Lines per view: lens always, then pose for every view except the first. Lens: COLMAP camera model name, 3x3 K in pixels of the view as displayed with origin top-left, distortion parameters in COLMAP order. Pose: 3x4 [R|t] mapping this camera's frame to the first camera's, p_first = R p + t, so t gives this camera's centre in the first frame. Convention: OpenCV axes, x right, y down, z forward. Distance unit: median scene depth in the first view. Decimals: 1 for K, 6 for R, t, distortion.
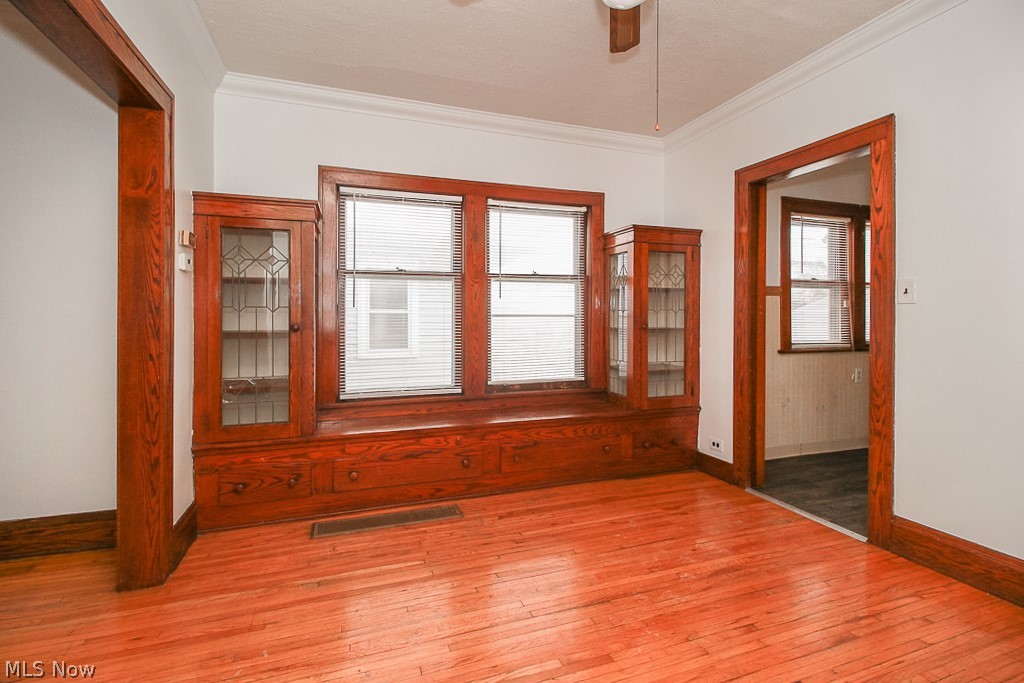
lens RADIAL K [[476.8, 0, 504.7], [0, 476.8, 311.2], [0, 0, 1]] dist [0.001828, -0.001910]
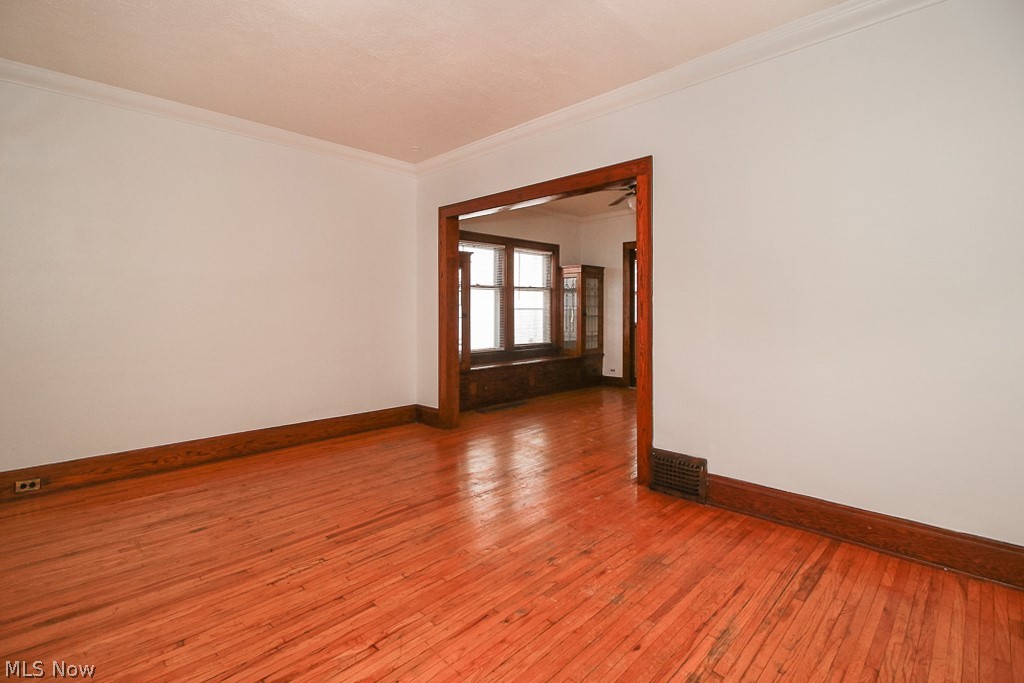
lens RADIAL K [[477.1, 0, 512.1], [0, 477.1, 311.4], [0, 0, 1]] dist [0.004529, -0.005418]
pose [[0.893190, -0.002469, 0.449674, -0.949397], [-0.003106, 0.999927, 0.011659, -0.003511], [-0.449670, -0.011811, 0.893117, -0.714950]]
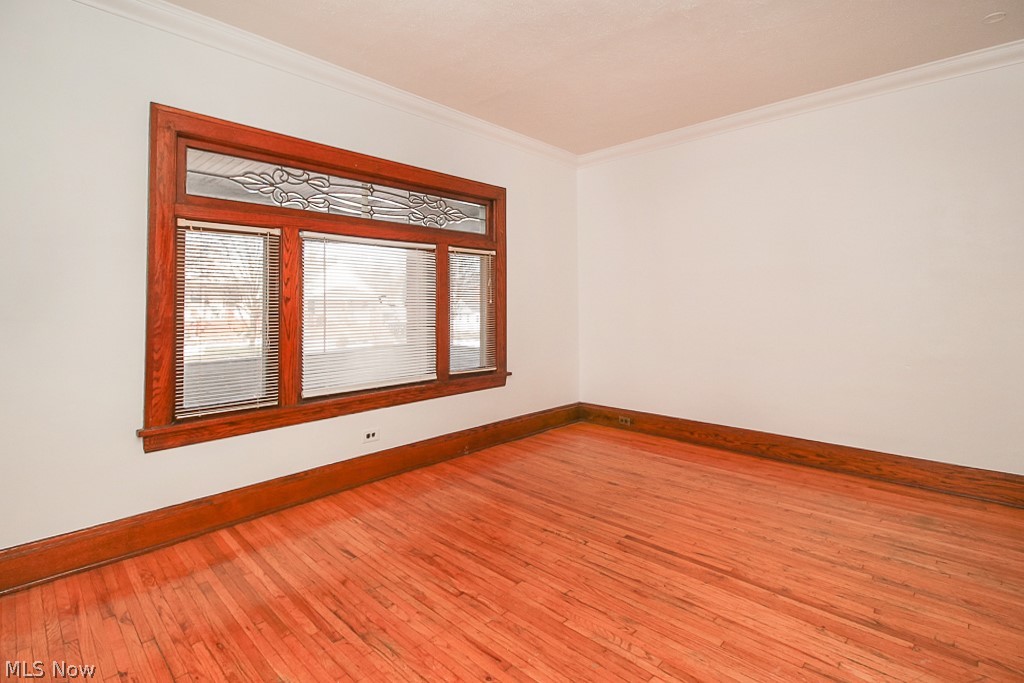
lens RADIAL K [[483.2, 0, 508.3], [0, 483.2, 290.5], [0, 0, 1]] dist [-0.001215, -0.001642]
pose [[0.454958, -0.027879, -0.890077, -0.285508], [0.015483, 0.999606, -0.023396, -0.005131], [0.890378, -0.003137, 0.455210, -0.425143]]
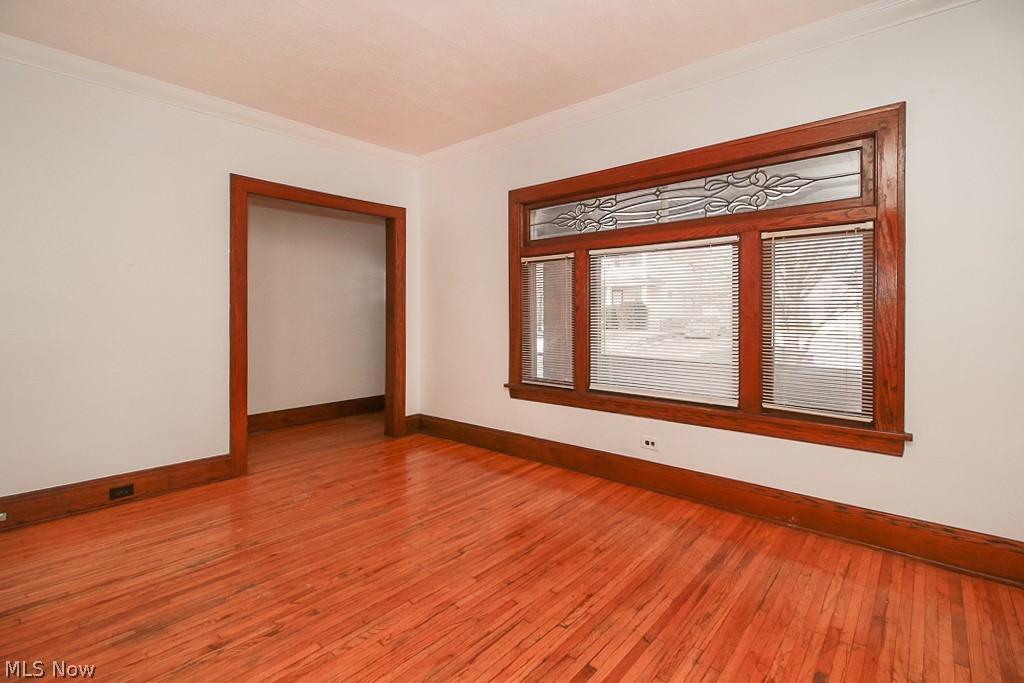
lens RADIAL K [[471.6, 0, 510.4], [0, 471.6, 319.4], [0, 0, 1]] dist [0.010495, -0.007833]
pose [[-0.866676, 0.007037, -0.498822, -0.567836], [0.005467, 0.999974, 0.004608, 0.004915], [0.498841, 0.001266, -0.866692, 0.440868]]
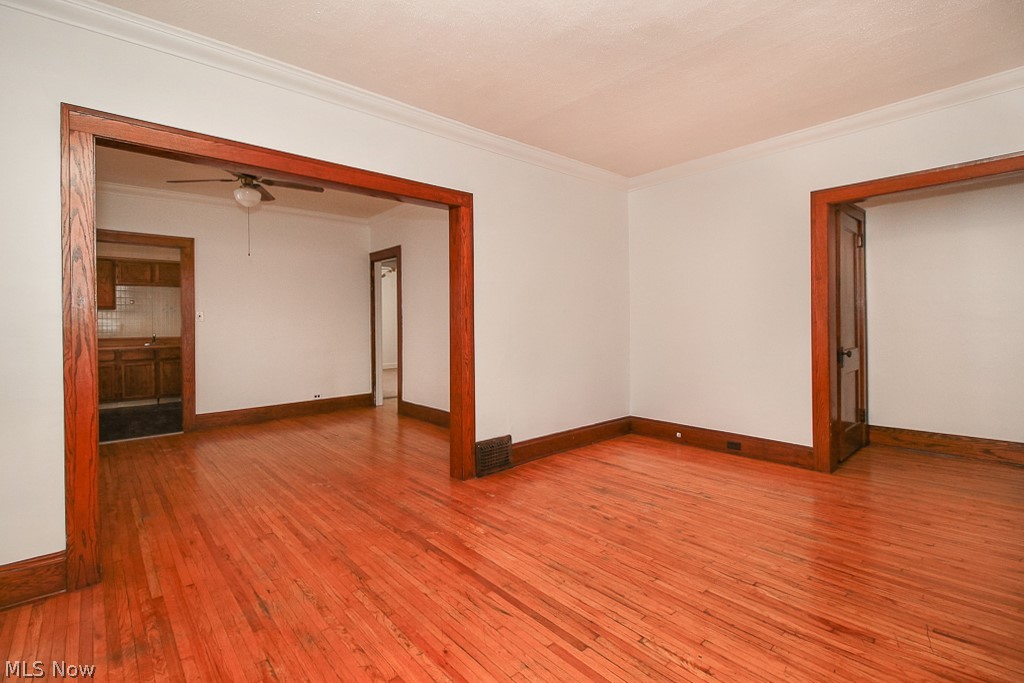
lens RADIAL K [[471.6, 0, 510.4], [0, 471.6, 319.4], [0, 0, 1]] dist [0.010495, -0.007833]
pose [[-0.383393, 0.012055, 0.923506, -1.321761], [0.004000, 0.999927, -0.011392, 0.003856], [-0.923576, -0.000673, -0.383414, 0.342895]]
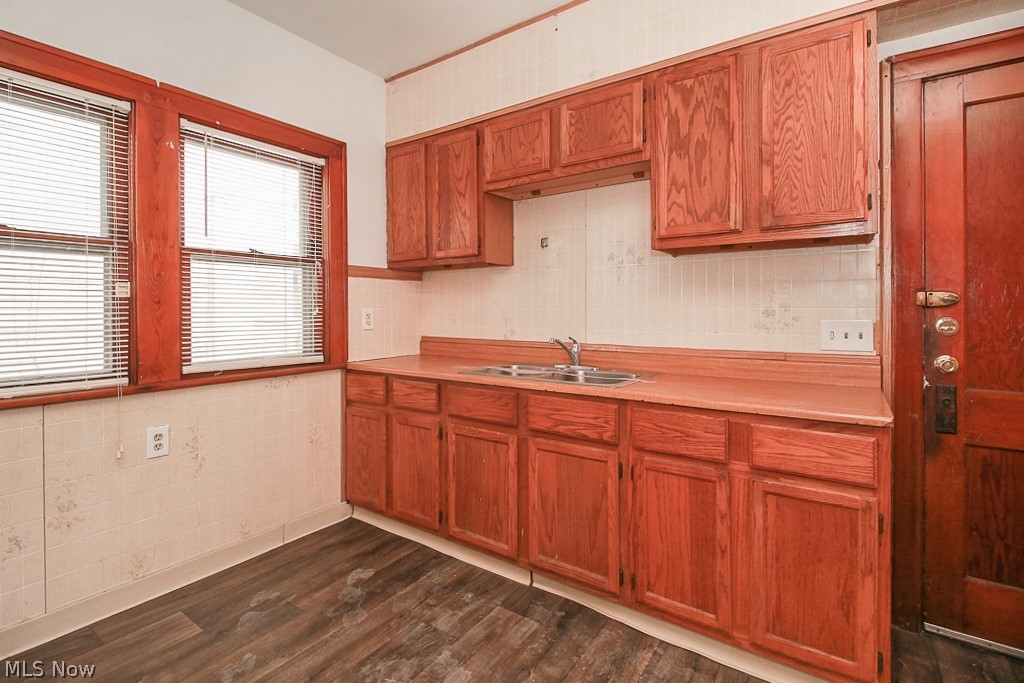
lens RADIAL K [[475.0, 0, 511.3], [0, 475.0, 308.8], [0, 0, 1]] dist [0.001745, -0.000628]
pose [[0.806966, 0.000171, 0.590598, 0.955462], [-0.005520, 0.999958, 0.007252, -0.003622], [-0.590572, -0.009112, 0.806934, 0.525480]]
